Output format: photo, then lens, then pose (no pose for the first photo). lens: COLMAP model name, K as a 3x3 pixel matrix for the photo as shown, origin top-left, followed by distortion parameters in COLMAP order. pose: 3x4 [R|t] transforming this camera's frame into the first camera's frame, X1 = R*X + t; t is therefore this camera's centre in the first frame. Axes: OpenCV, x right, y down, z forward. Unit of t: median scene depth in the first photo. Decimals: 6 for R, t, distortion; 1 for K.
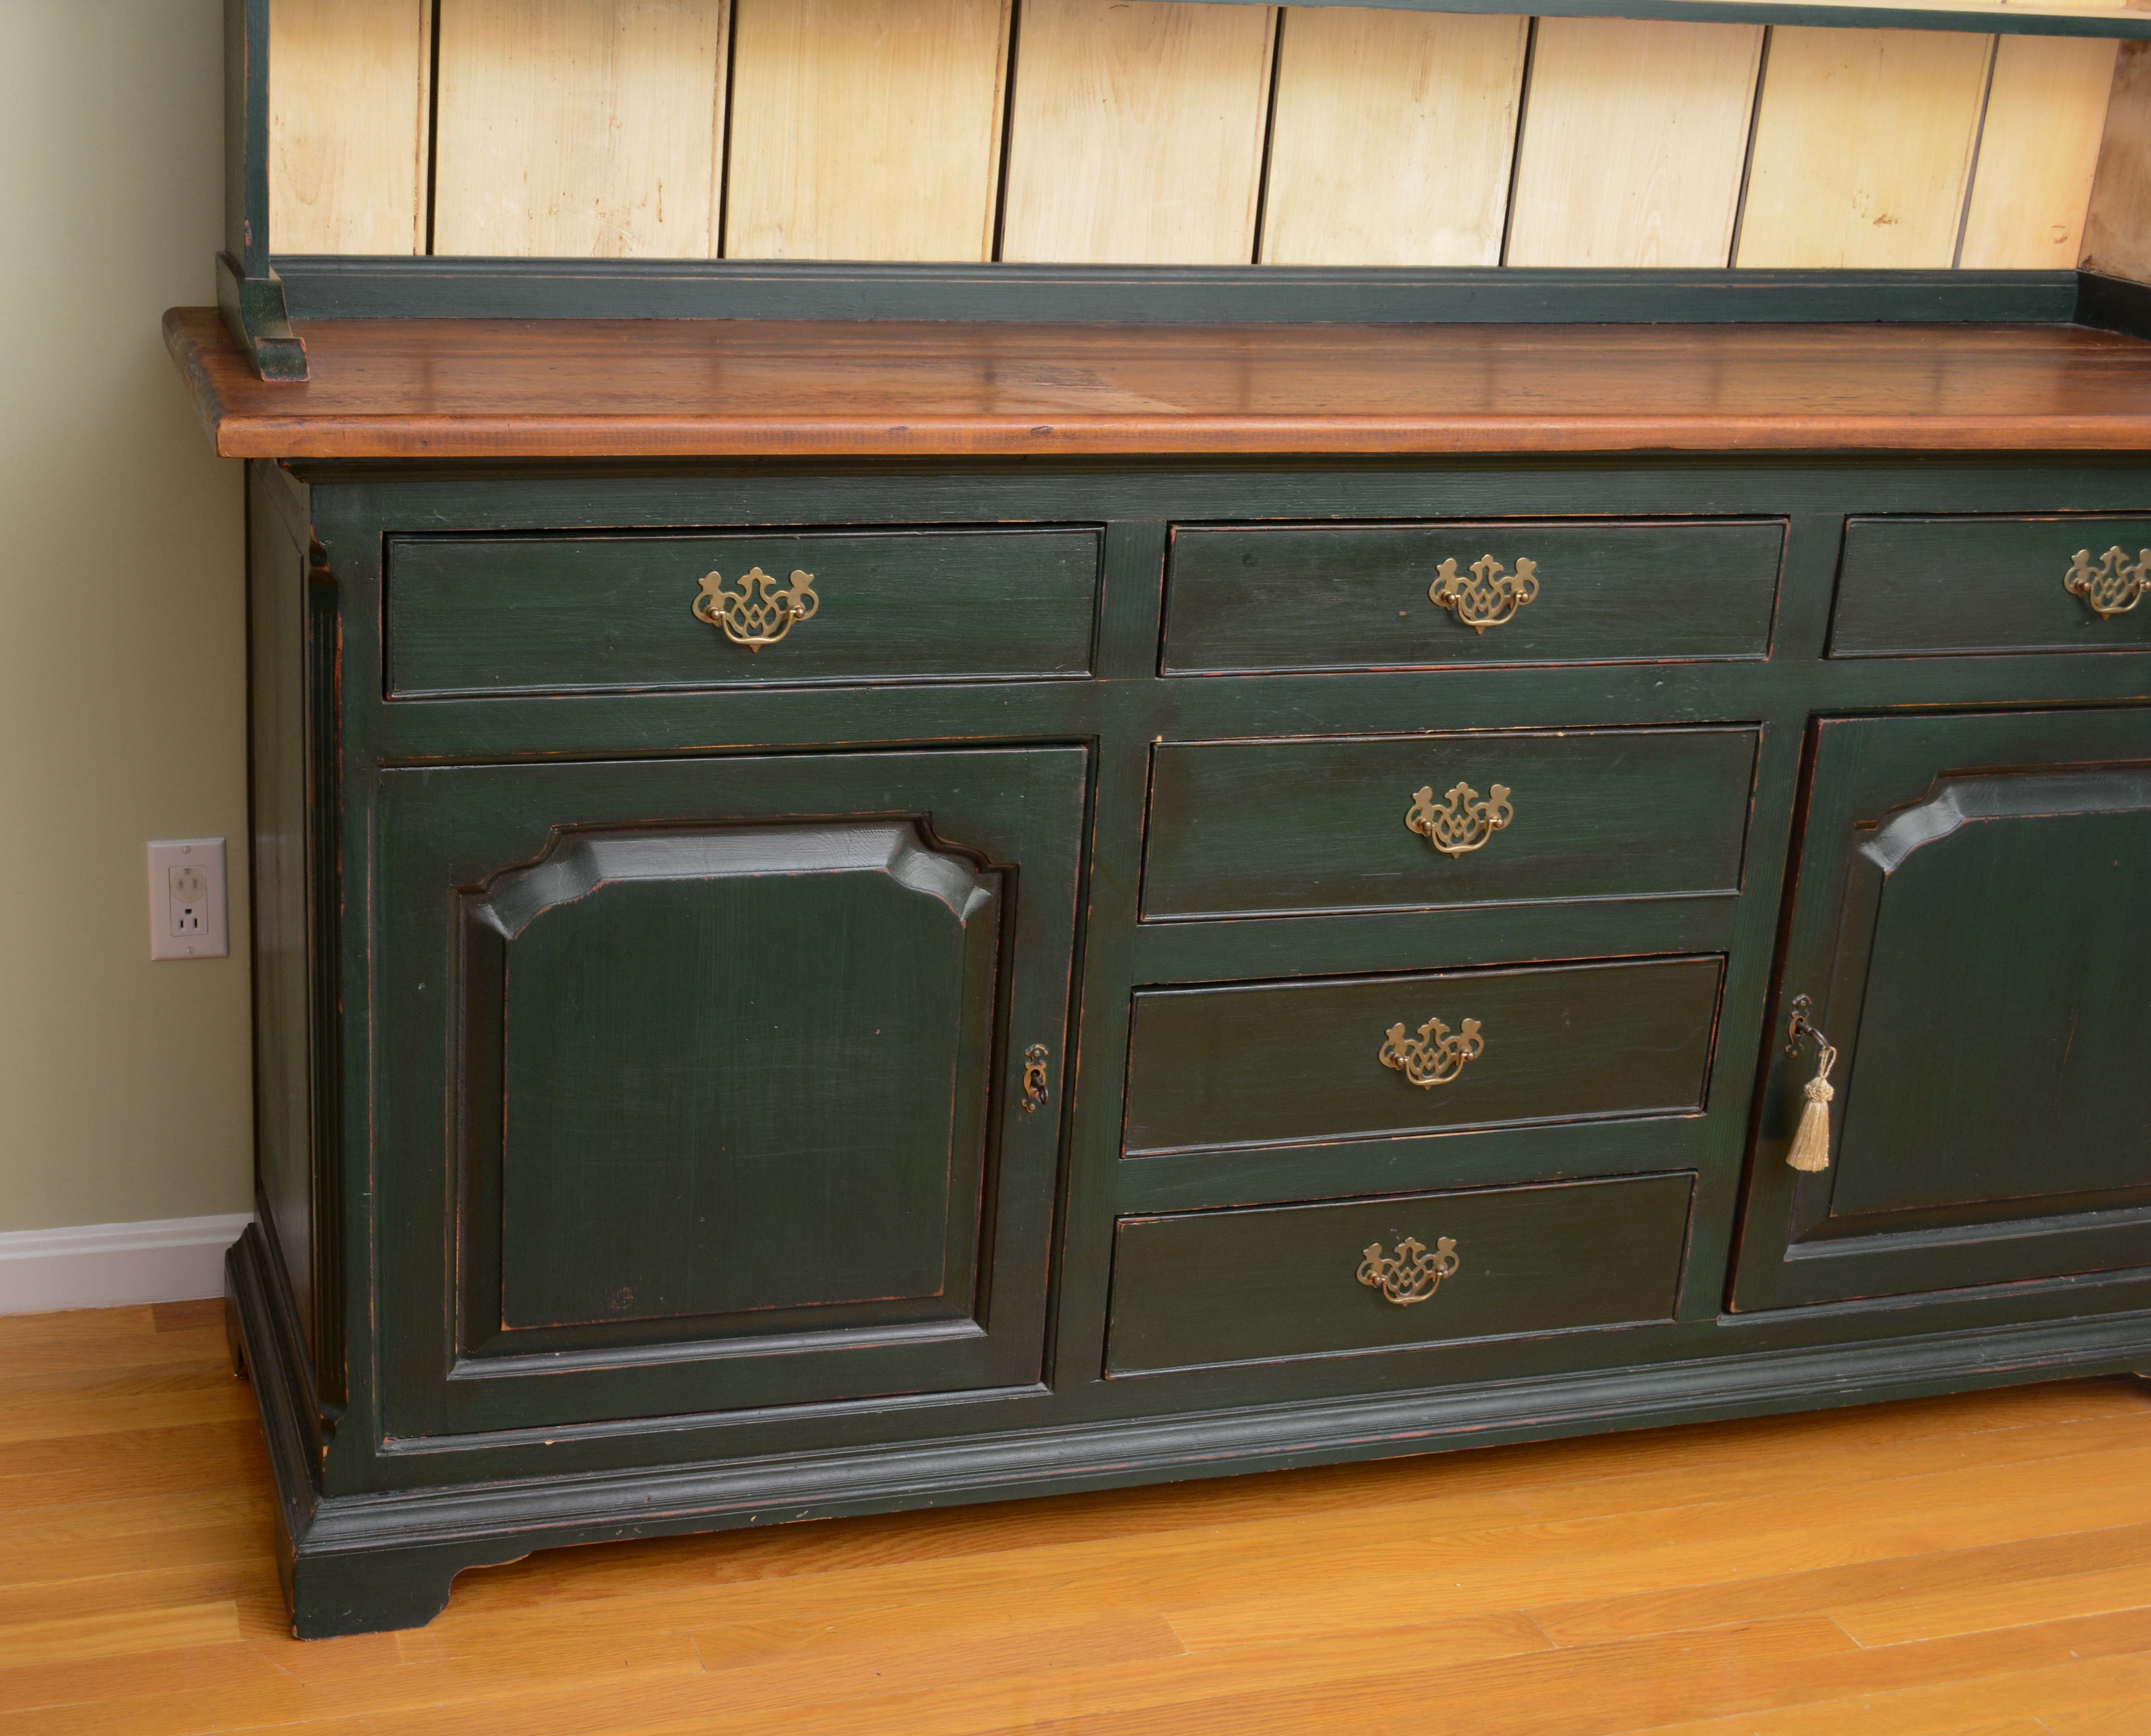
lens RADIAL K [[3586.1, 0, 1079.8], [0, 3586.1, 865.1], [0, 0, 1]] dist [0.000825, 0.000000]
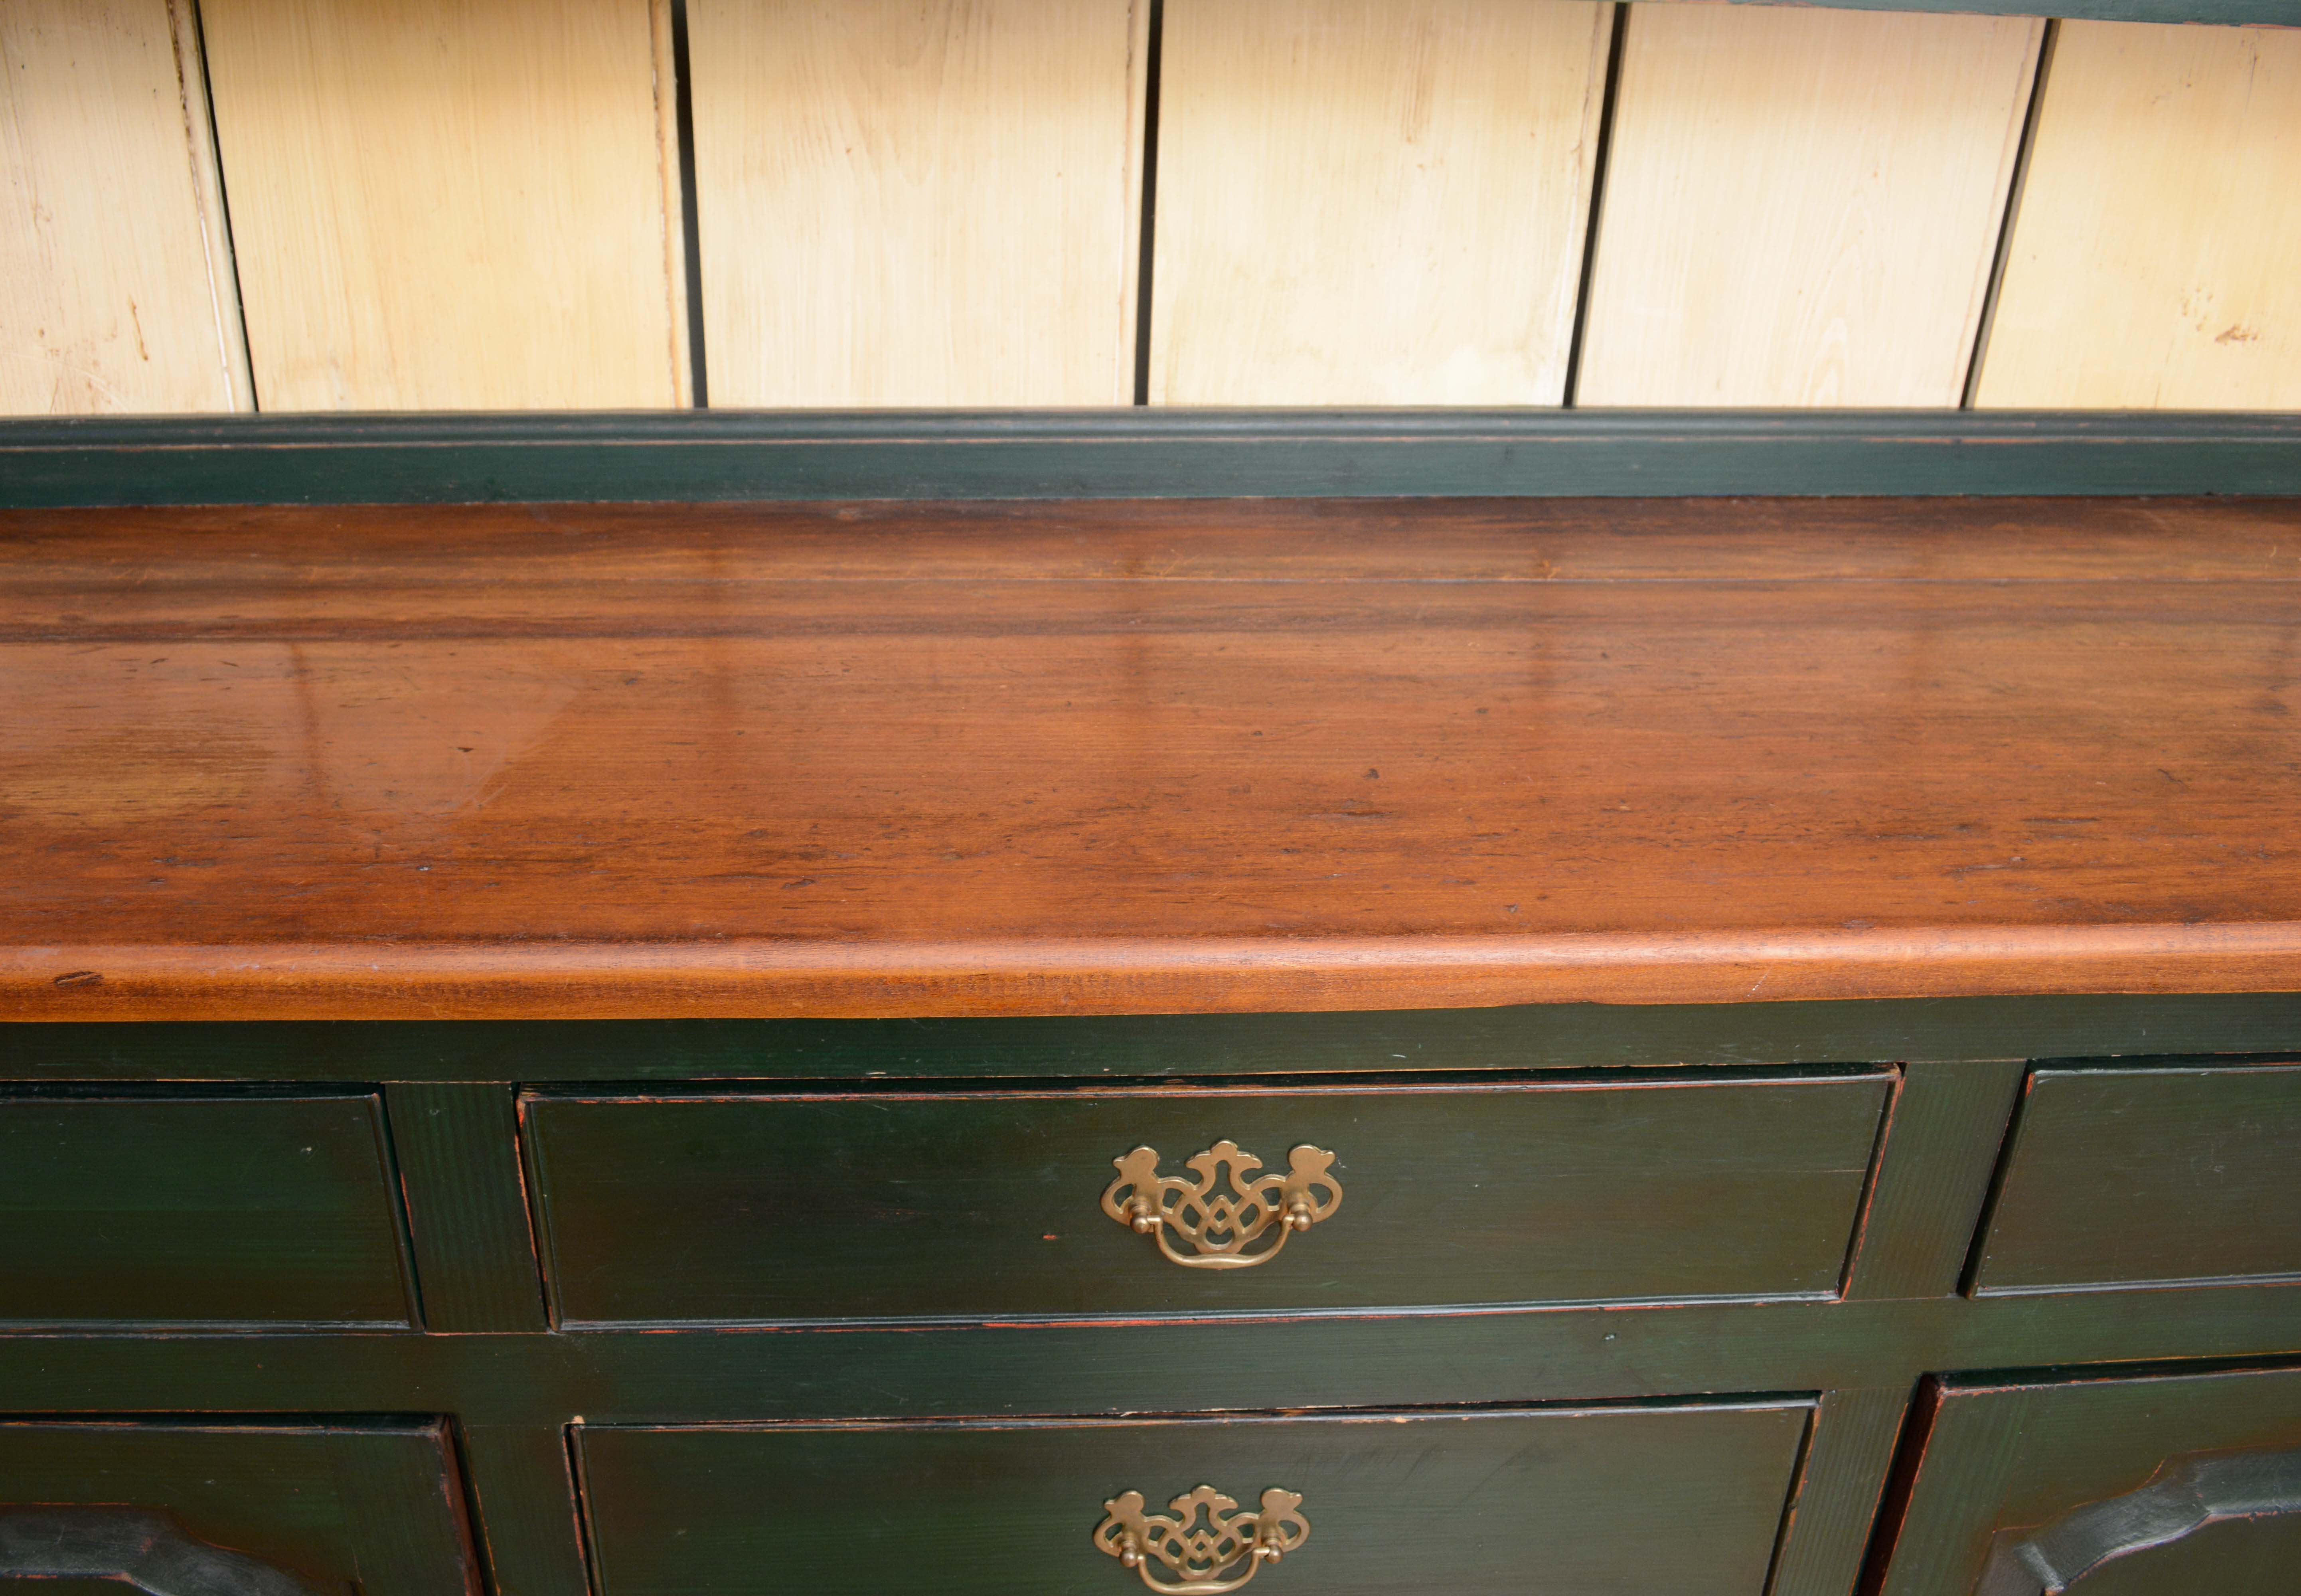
lens RADIAL K [[1996.4, 0, 1171.7], [0, 1996.4, 820.0], [0, 0, 1]] dist [-0.077788, 0.041535]
pose [[0.957282, 0.092343, -0.274013, 0.168436], [-0.043739, 0.982974, 0.178461, -0.169592], [0.285827, -0.158852, 0.945023, 0.701582]]
